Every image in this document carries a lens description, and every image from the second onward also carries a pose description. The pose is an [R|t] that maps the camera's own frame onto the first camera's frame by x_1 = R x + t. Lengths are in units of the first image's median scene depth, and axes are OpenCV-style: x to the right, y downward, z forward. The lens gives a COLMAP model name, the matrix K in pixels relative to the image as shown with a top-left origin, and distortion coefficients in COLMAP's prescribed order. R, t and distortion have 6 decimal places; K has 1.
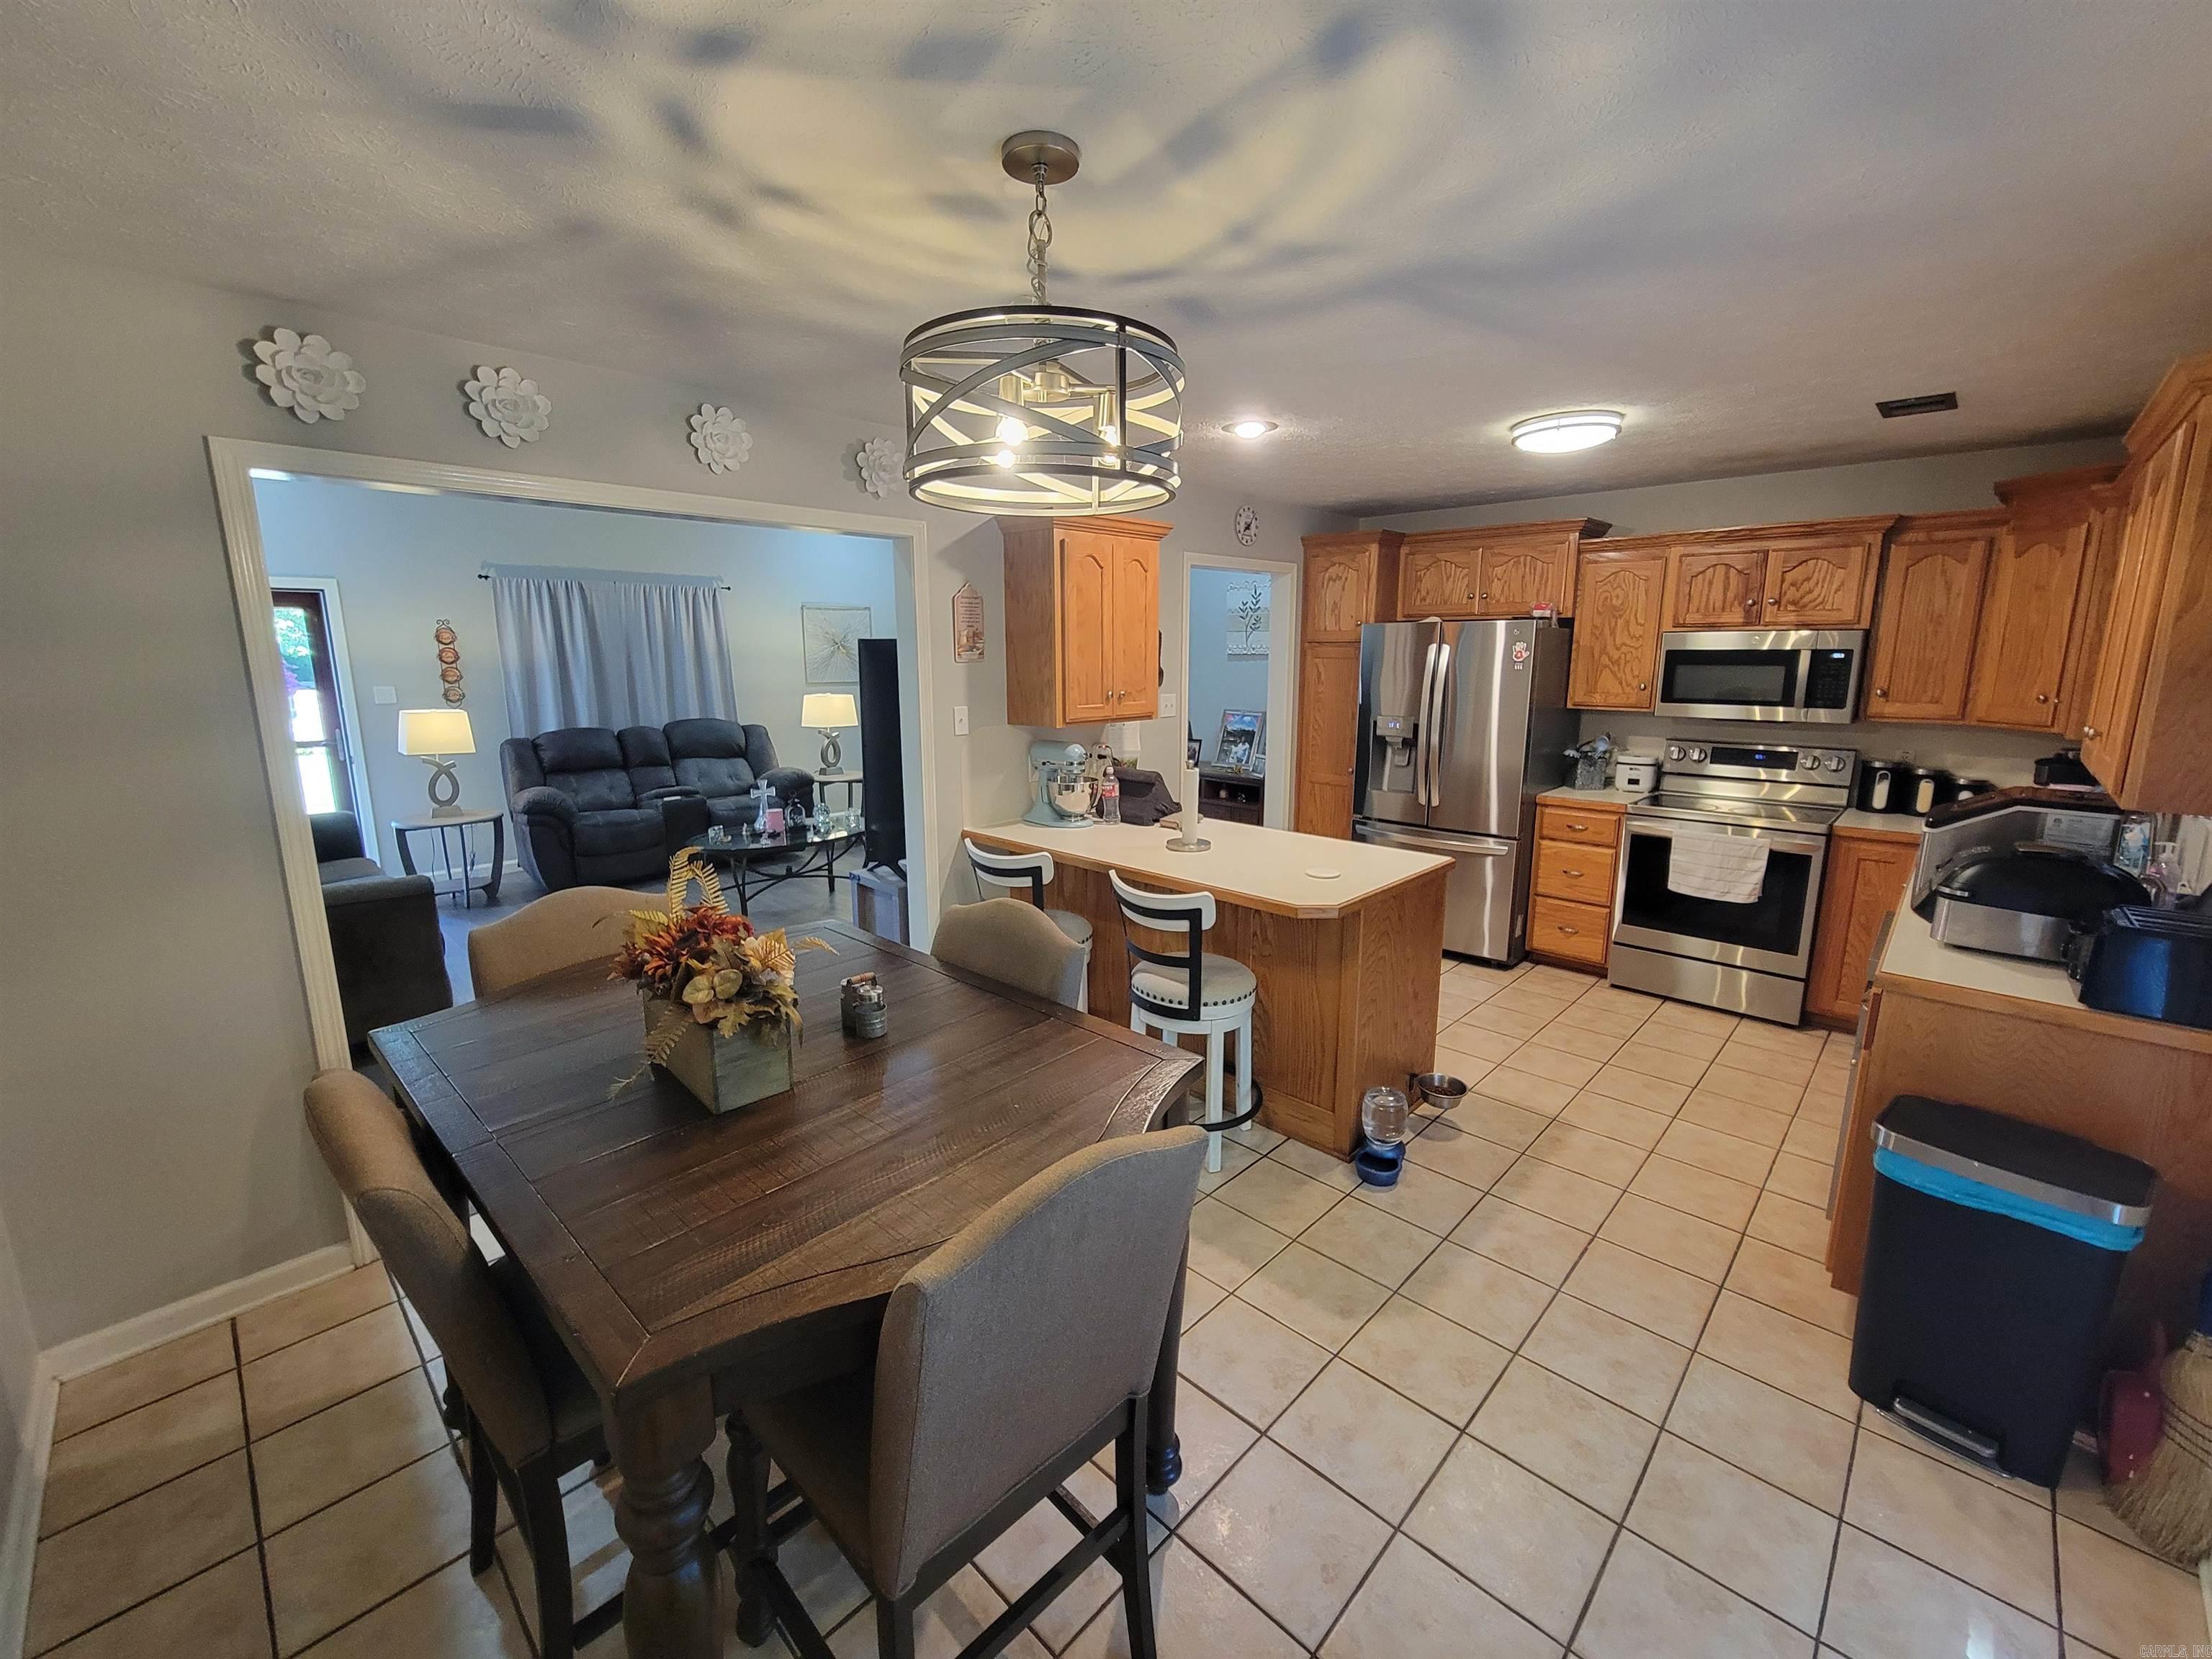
lens RADIAL K [[903.8, 0, 1107.8], [0, 903.8, 827.3], [0, 0, 1]] dist [0.002190, 0.000355]
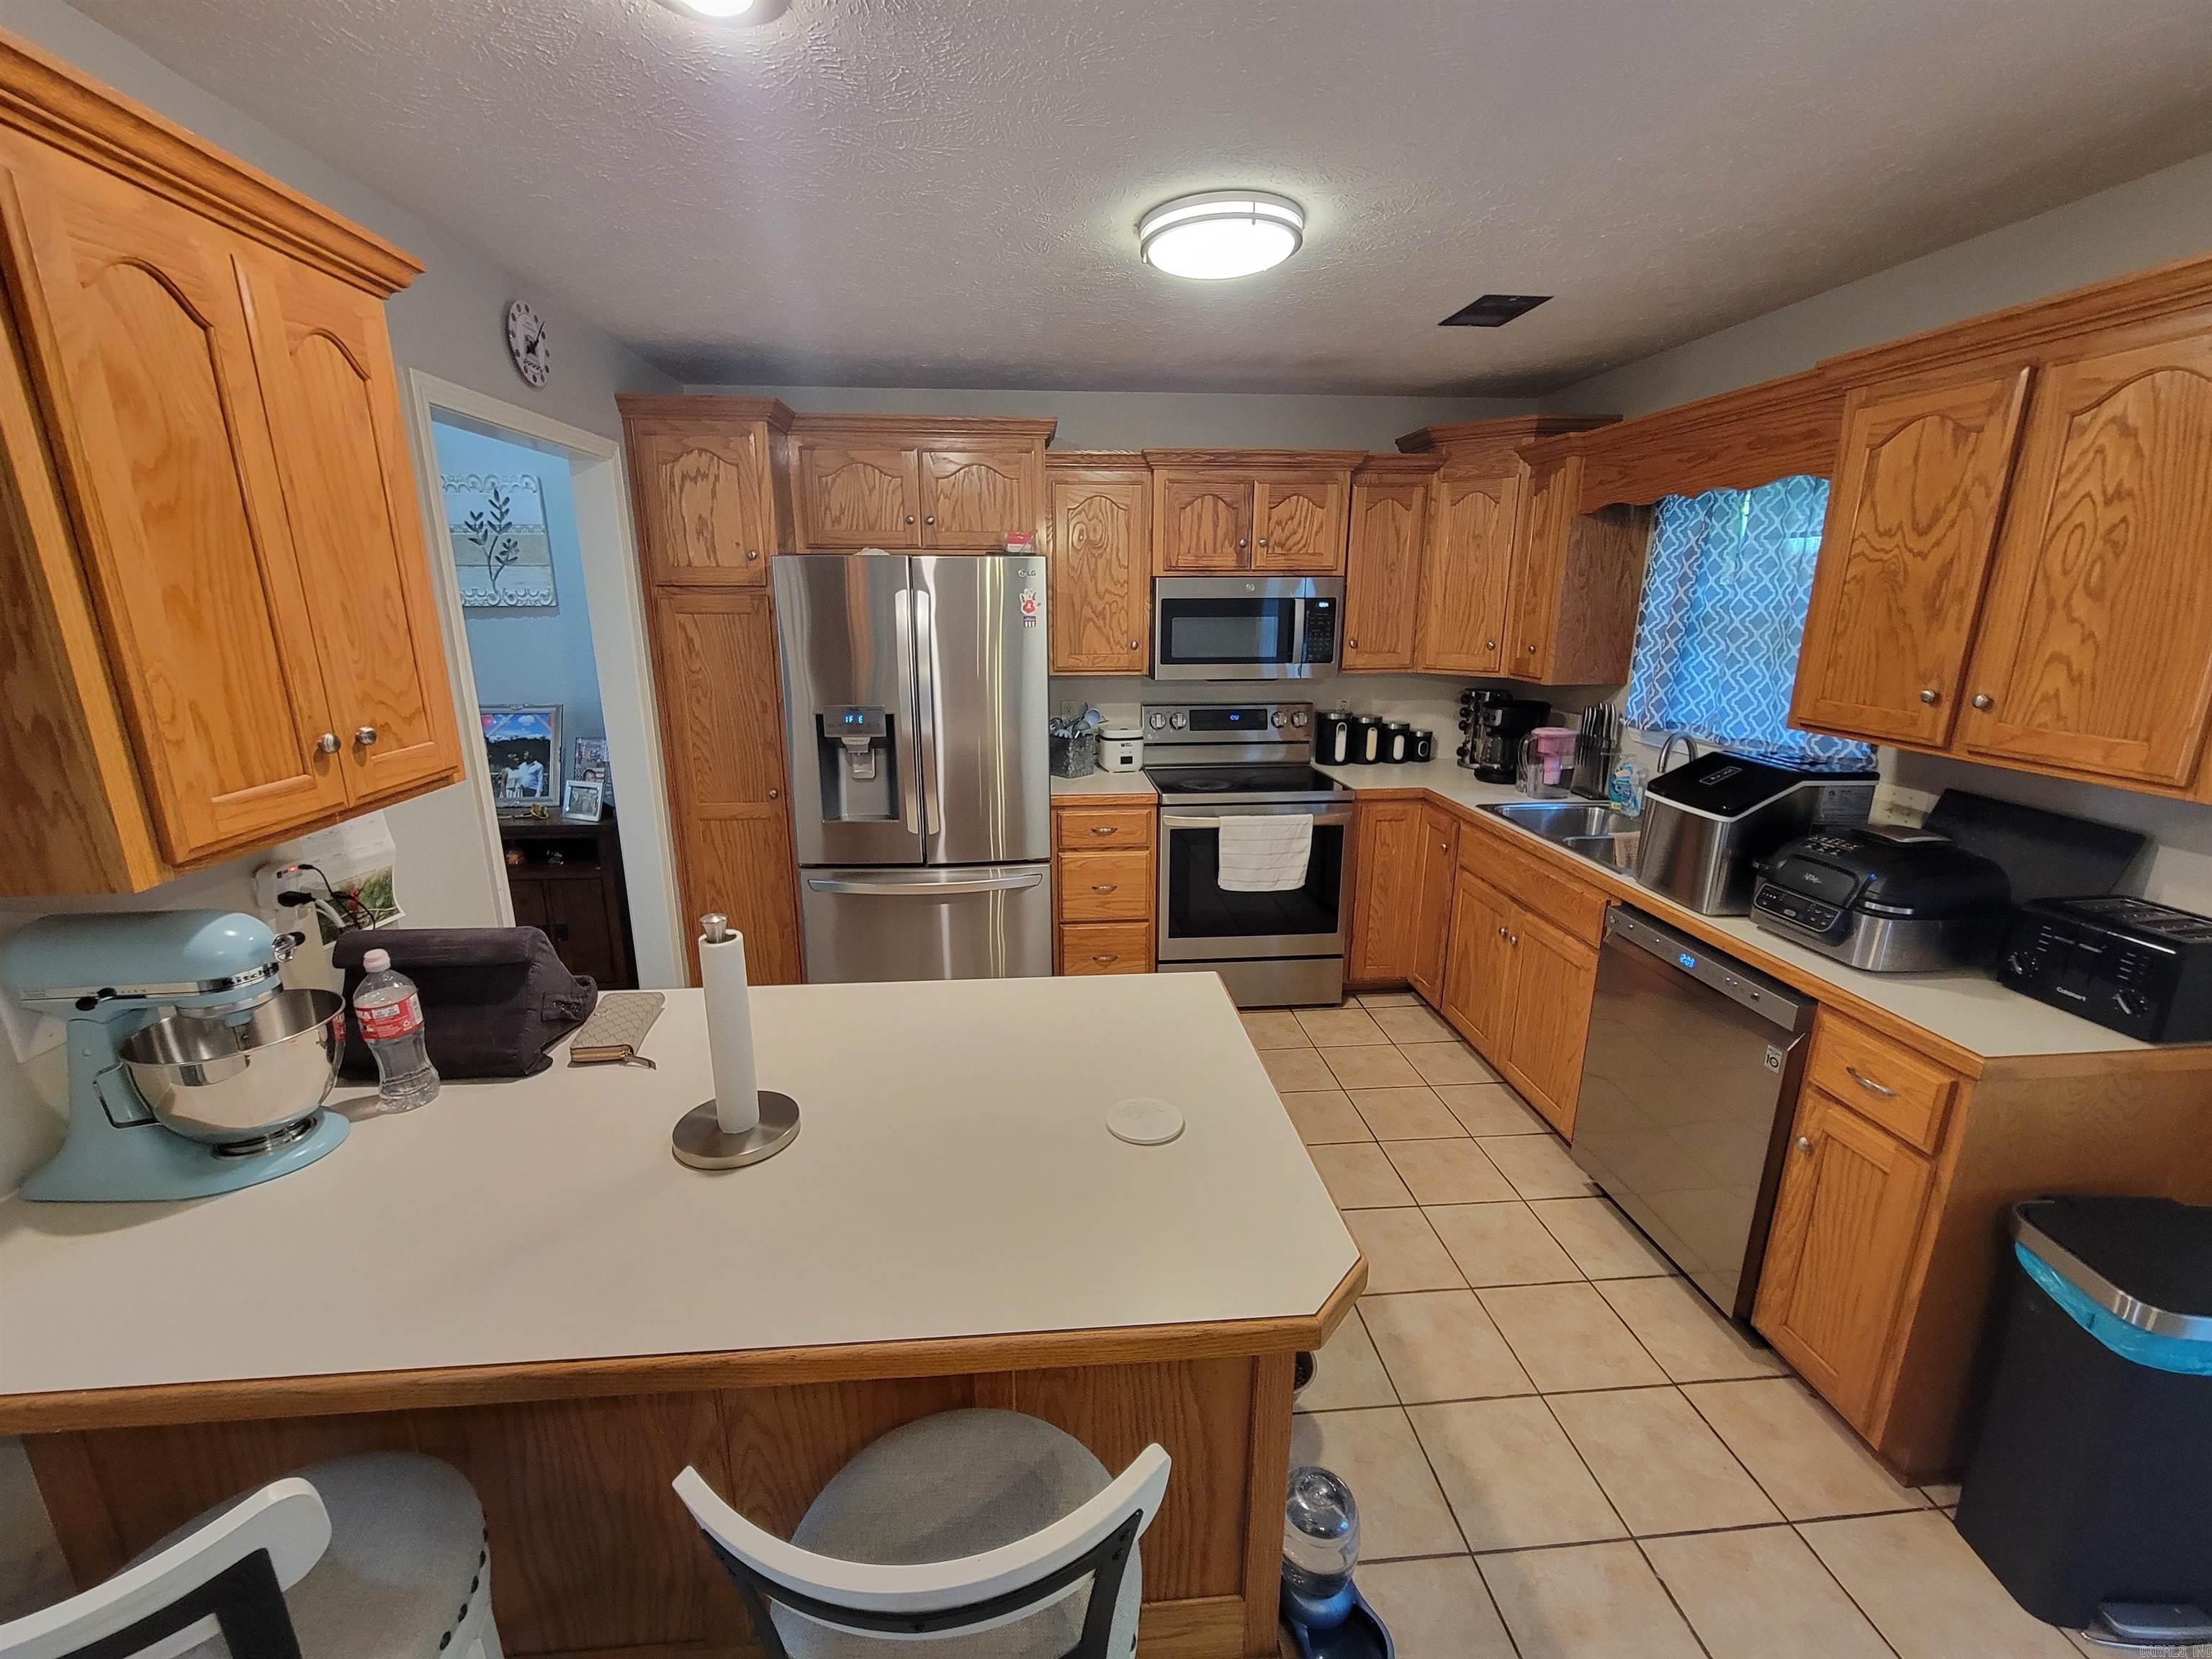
lens RADIAL K [[903.8, 0, 1096.6], [0, 903.8, 825.5], [0, 0, 1]] dist [0.002190, 0.000355]
pose [[0.668392, -0.184241, 0.720630, -0.049380], [0.144211, 0.982552, 0.117448, -0.105969], [-0.729695, 0.025421, 0.683300, 0.523981]]
